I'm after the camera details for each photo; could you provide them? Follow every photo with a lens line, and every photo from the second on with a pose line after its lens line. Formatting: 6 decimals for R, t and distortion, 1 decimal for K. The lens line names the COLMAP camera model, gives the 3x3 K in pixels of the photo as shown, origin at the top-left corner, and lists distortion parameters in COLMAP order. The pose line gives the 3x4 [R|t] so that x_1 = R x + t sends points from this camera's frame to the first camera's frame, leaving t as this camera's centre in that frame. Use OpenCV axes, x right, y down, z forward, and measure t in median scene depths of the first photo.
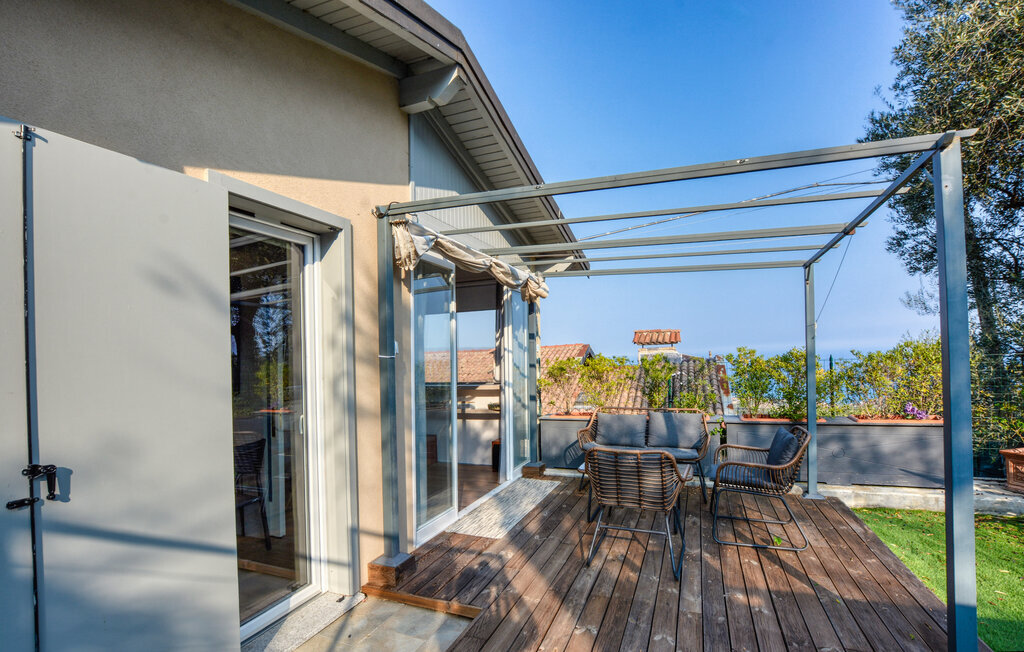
lens RADIAL K [[463.7, 0, 509.6], [0, 463.7, 349.1], [0, 0, 1]] dist [-0.031913, -0.000133]
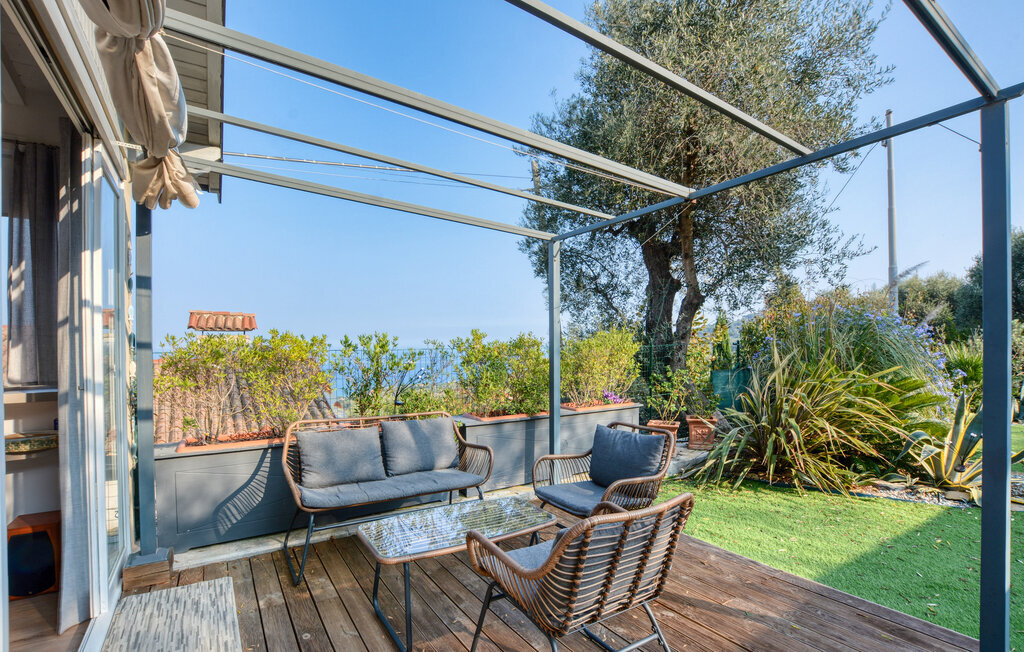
lens RADIAL K [[463.7, 0, 509.6], [0, 463.7, 349.1], [0, 0, 1]] dist [-0.031913, -0.000133]
pose [[0.569720, 0.019918, 0.821598, -0.118537], [-0.028036, 0.999595, -0.004792, 0.031591], [-0.821361, -0.020304, 0.570048, 0.442020]]
